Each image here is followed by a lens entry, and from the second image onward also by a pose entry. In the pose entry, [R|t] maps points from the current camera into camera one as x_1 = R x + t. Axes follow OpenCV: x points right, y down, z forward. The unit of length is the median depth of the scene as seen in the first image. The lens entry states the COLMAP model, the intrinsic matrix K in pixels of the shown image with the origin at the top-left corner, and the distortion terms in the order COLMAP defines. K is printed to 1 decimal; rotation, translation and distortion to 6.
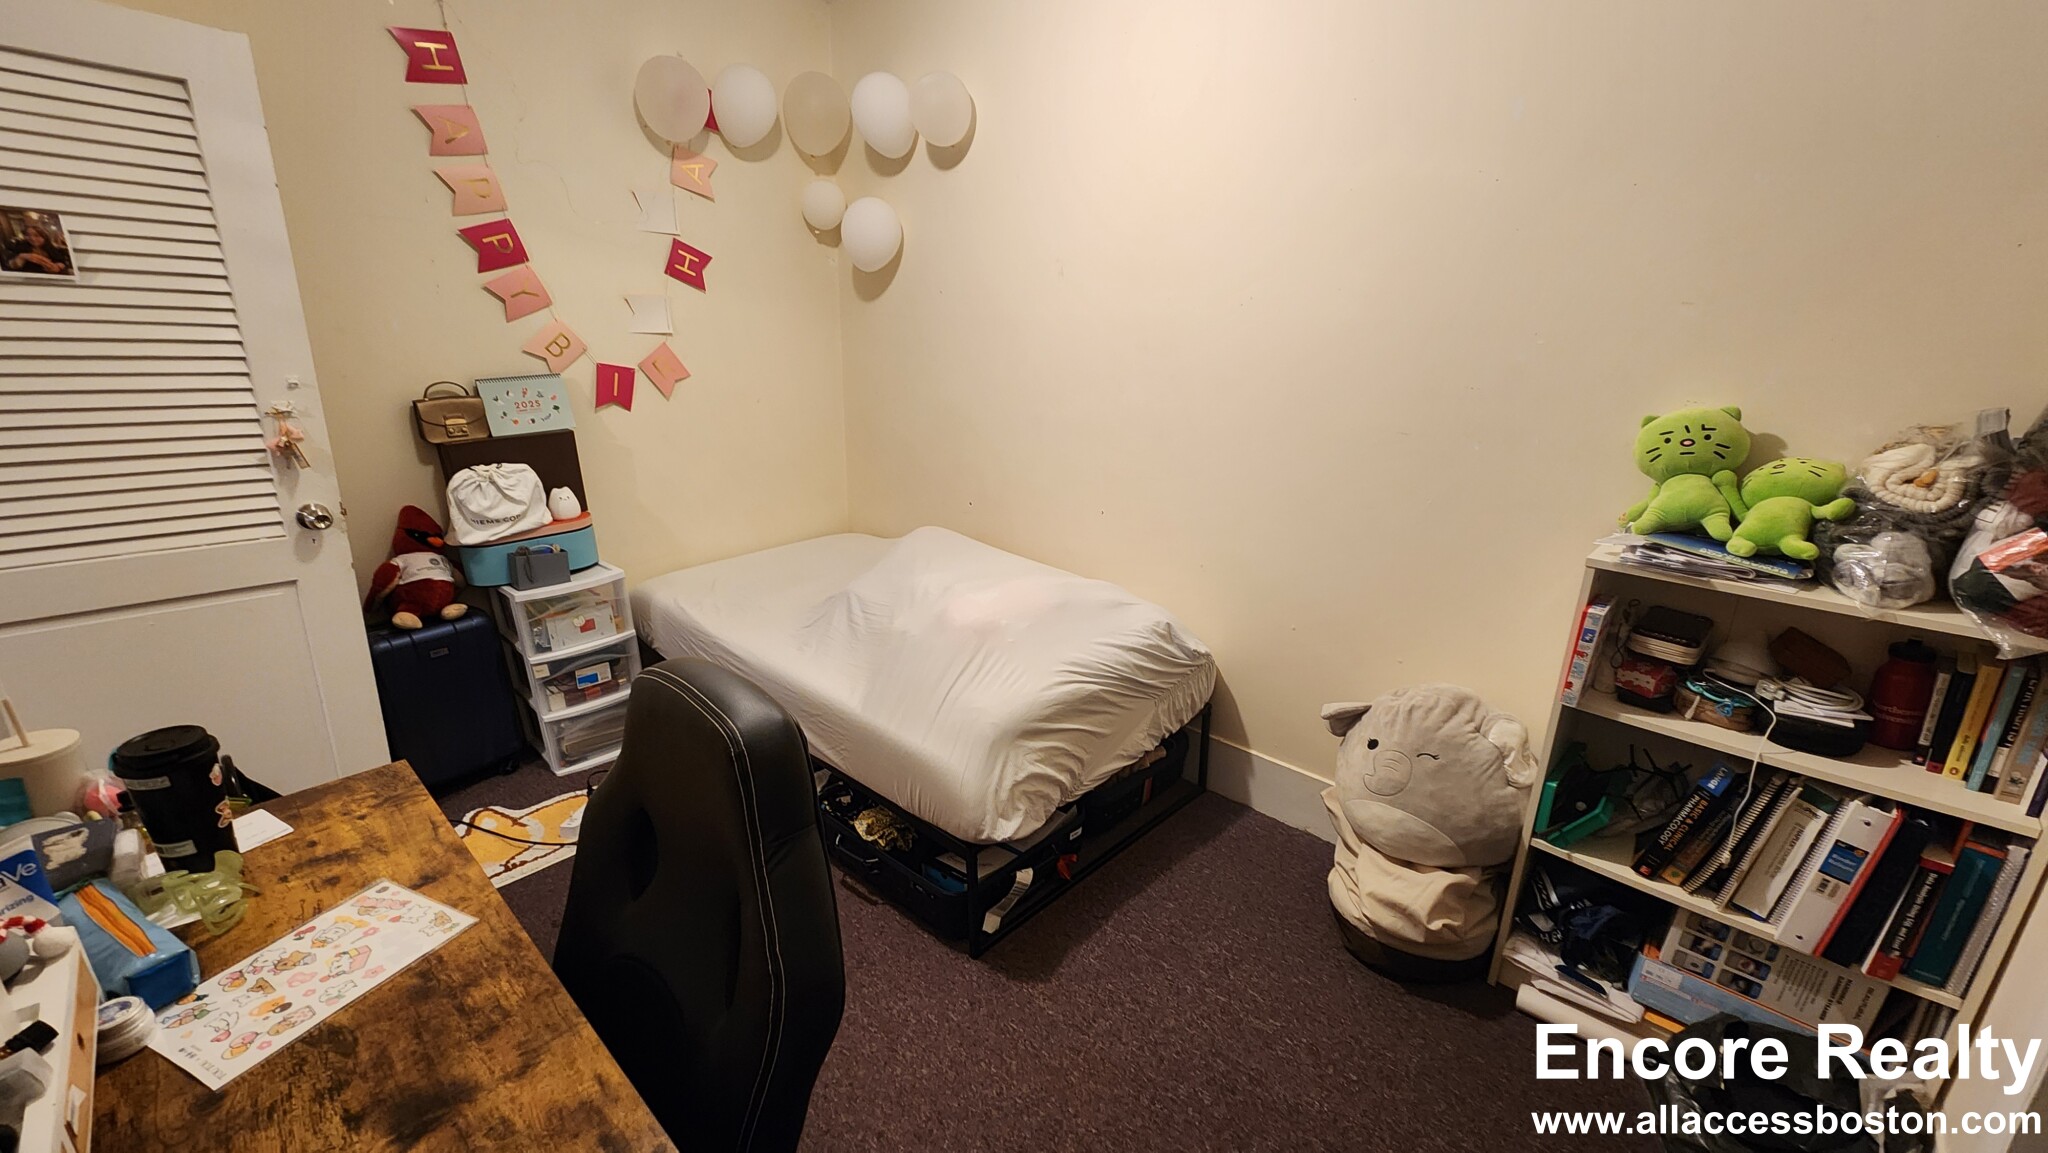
lens RADIAL K [[842.3, 0, 1034.7], [0, 842.3, 576.4], [0, 0, 1]] dist [0.000333, 0.000482]
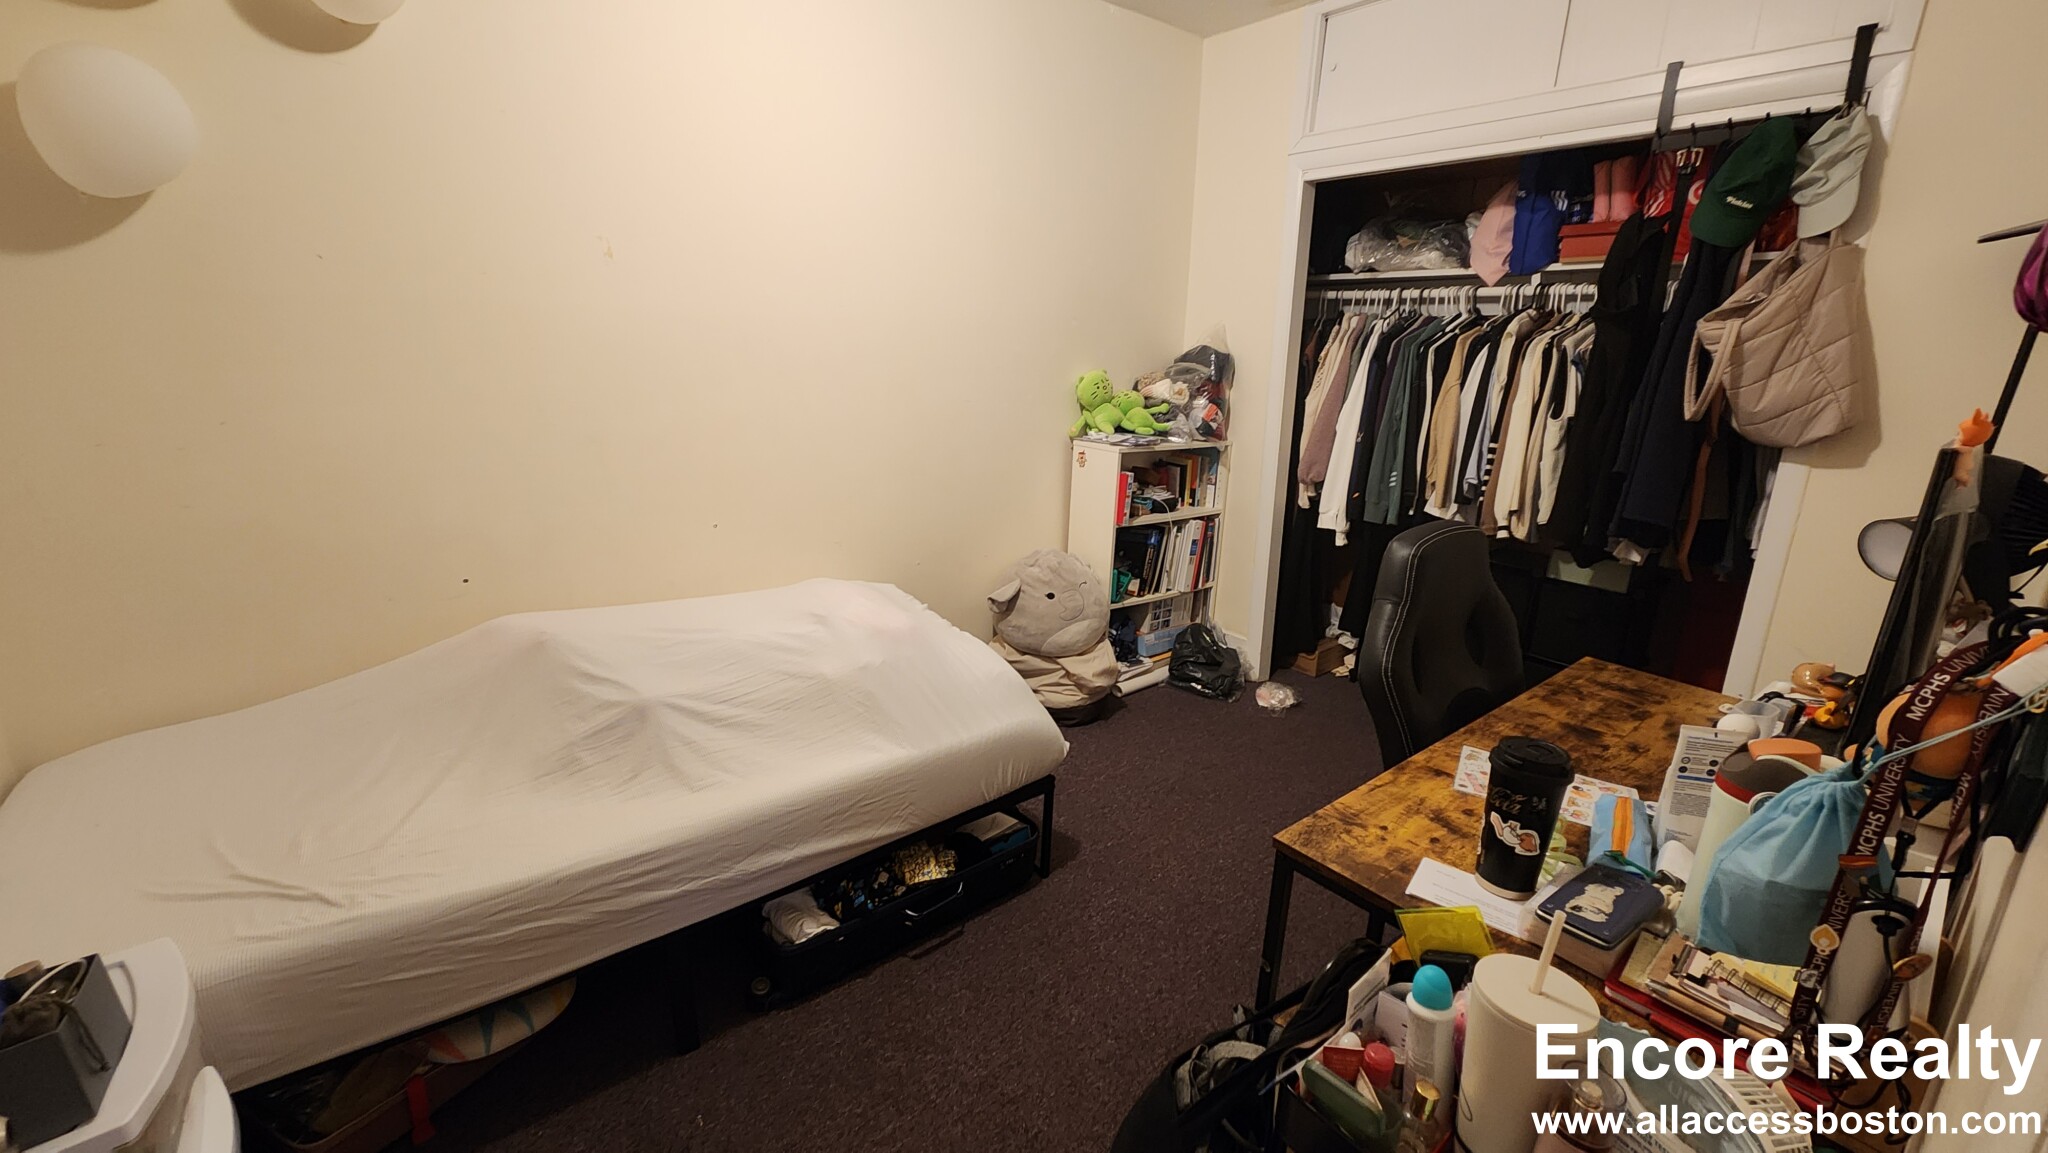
lens RADIAL K [[842.3, 0, 1034.7], [0, 842.3, 576.4], [0, 0, 1]] dist [0.000333, 0.000482]
pose [[0.123967, -0.275521, 0.953268, -0.782017], [0.264846, 0.935015, 0.235803, -0.153050], [-0.956289, 0.223238, 0.188882, 0.519359]]
